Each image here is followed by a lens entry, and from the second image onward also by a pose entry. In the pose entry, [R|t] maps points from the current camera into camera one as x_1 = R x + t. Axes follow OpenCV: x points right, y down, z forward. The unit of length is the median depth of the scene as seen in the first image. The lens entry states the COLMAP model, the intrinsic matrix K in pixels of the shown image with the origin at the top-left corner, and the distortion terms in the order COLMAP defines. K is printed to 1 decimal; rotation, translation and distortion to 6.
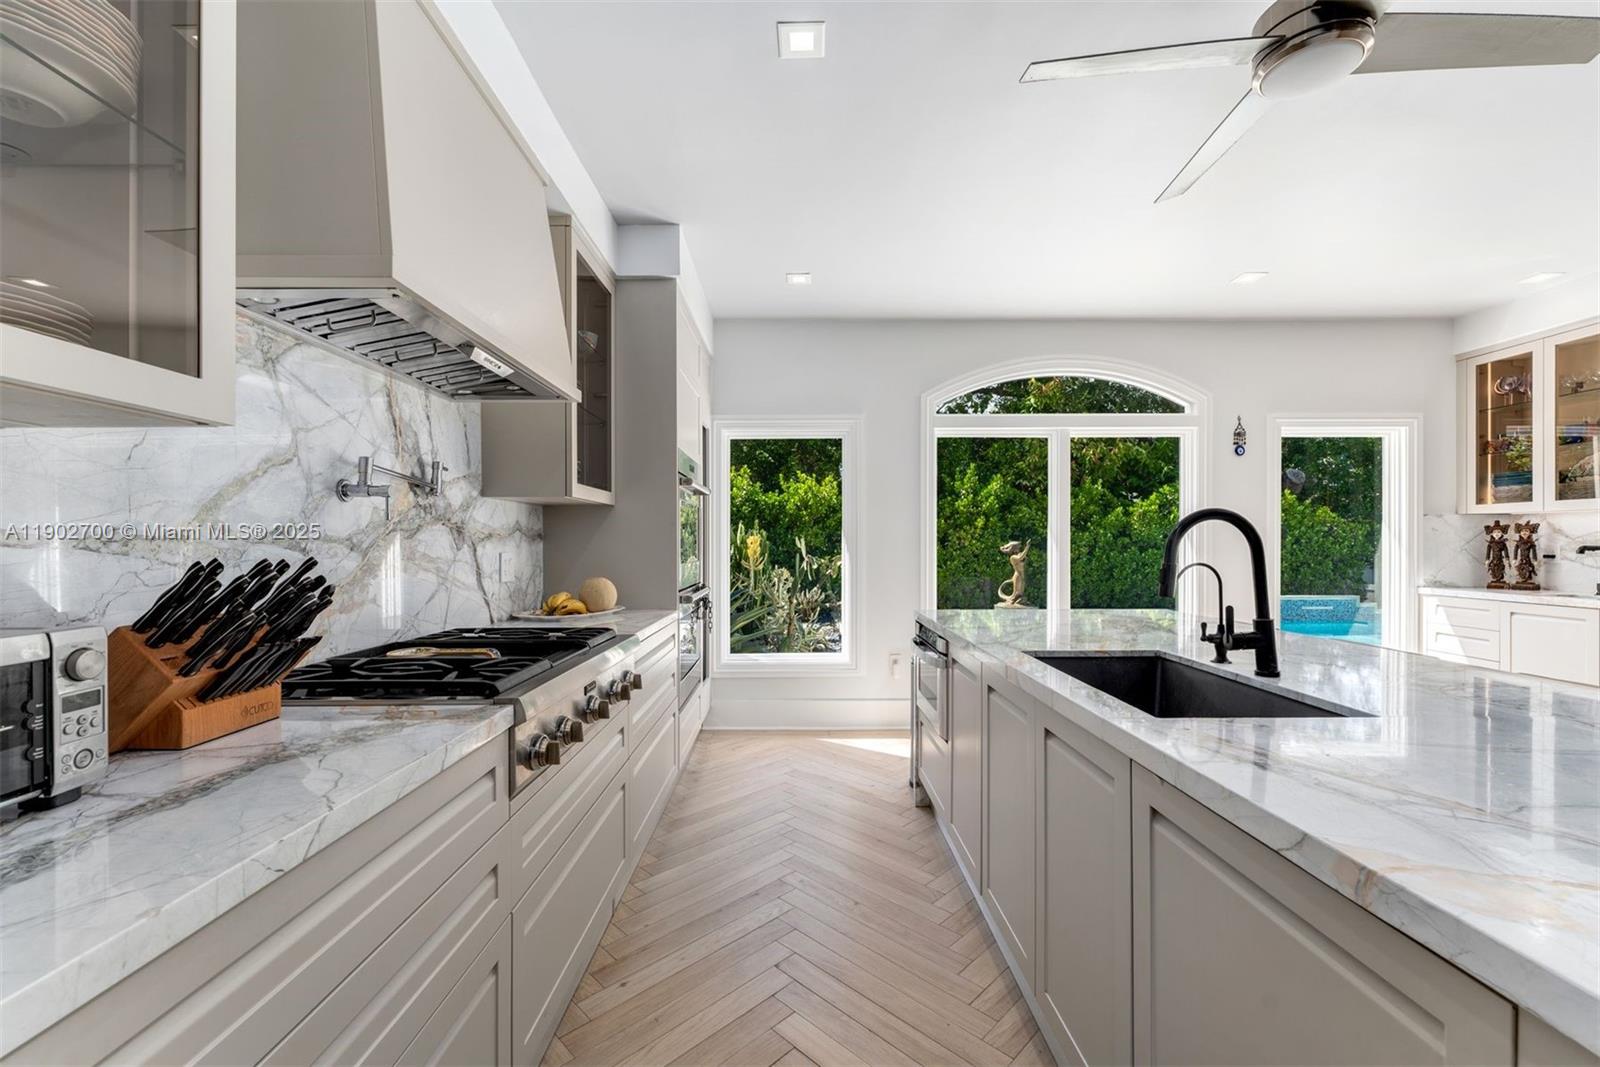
lens RADIAL K [[657.5, 0, 796.3], [0, 657.5, 545.3], [0, 0, 1]] dist [-0.000596, -0.000133]
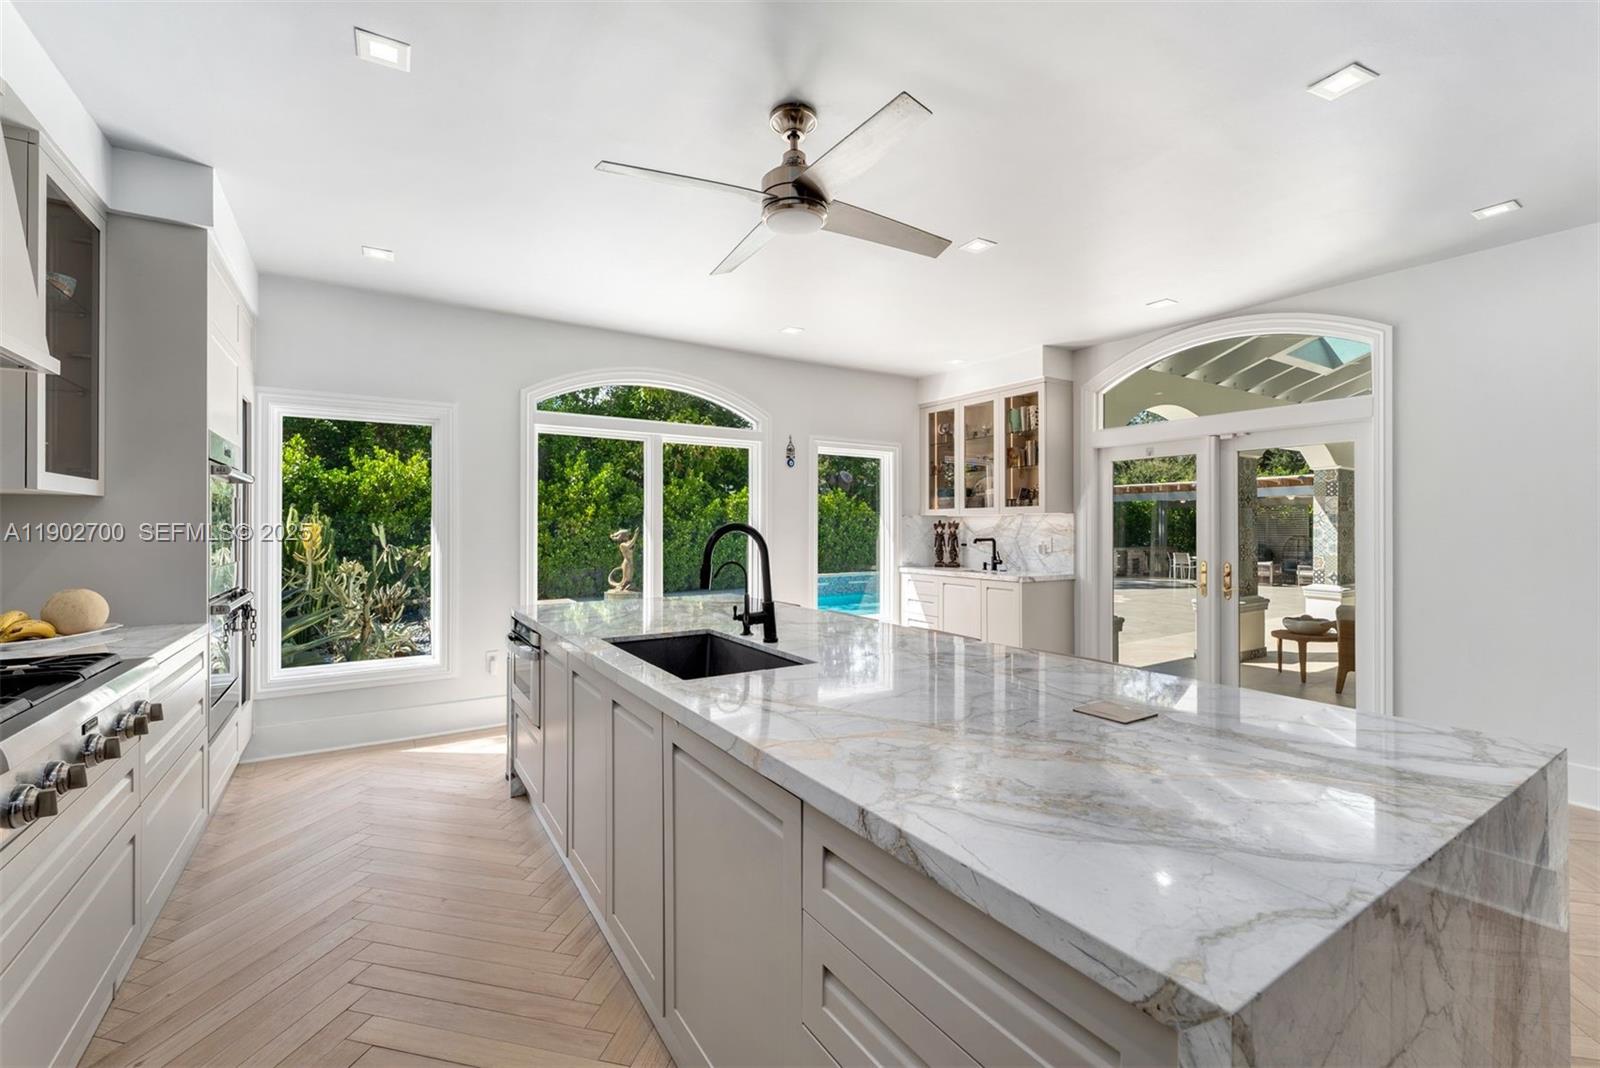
lens RADIAL K [[670.3, 0, 795.9], [0, 670.3, 528.3], [0, 0, 1]] dist [-0.001062, -0.000537]
pose [[0.845170, 0.002478, 0.534491, -0.001949], [-0.001046, 0.999995, -0.002981, -0.015702], [-0.534496, 0.001960, 0.845169, -0.094329]]
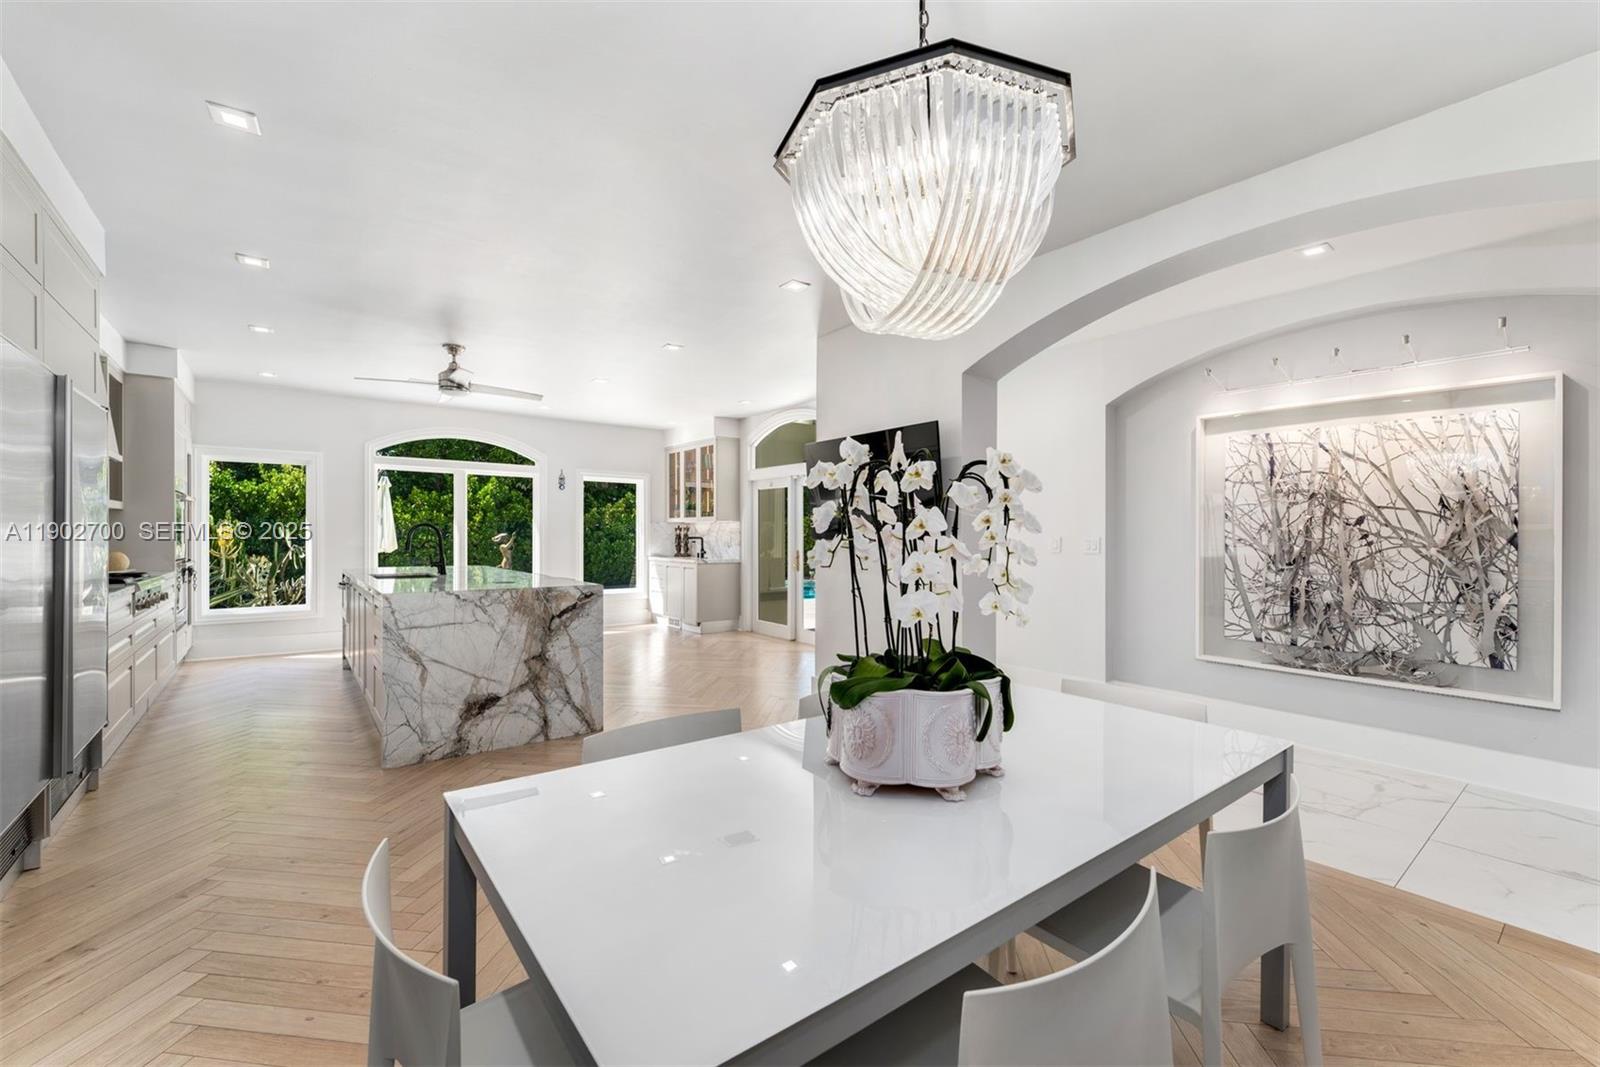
lens RADIAL K [[657.5, 0, 796.3], [0, 657.5, 545.3], [0, 0, 1]] dist [-0.000596, -0.000133]
pose [[0.791701, -0.002829, 0.610902, 0.041431], [-0.004281, 0.999939, 0.010179, 0.004719], [-0.610893, -0.010674, 0.791641, -1.013210]]
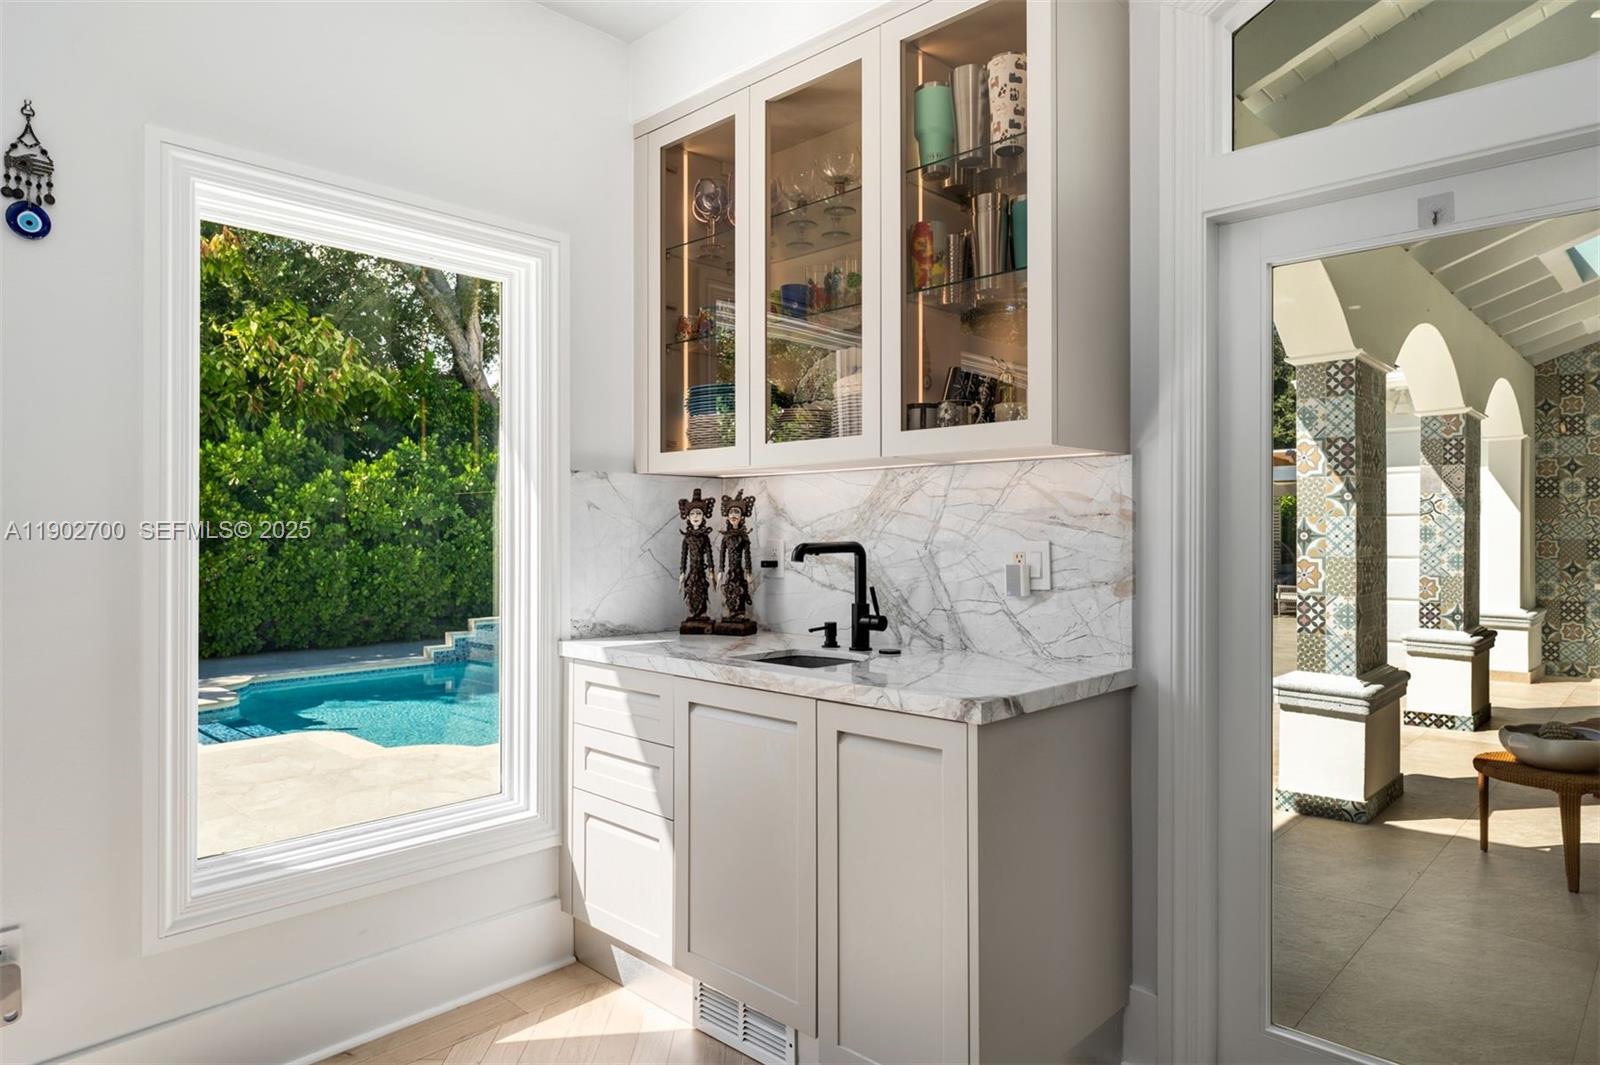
lens RADIAL K [[962.4, 0, 800.0], [0, 962.4, 532.5], [0, 0, 1]] dist [-0.003150, -0.000865]
pose [[0.691650, 0.003715, 0.722223, 0.641396], [-0.000672, 0.999990, -0.004500, -0.003412], [-0.722232, 0.002627, 0.691646, 0.484245]]
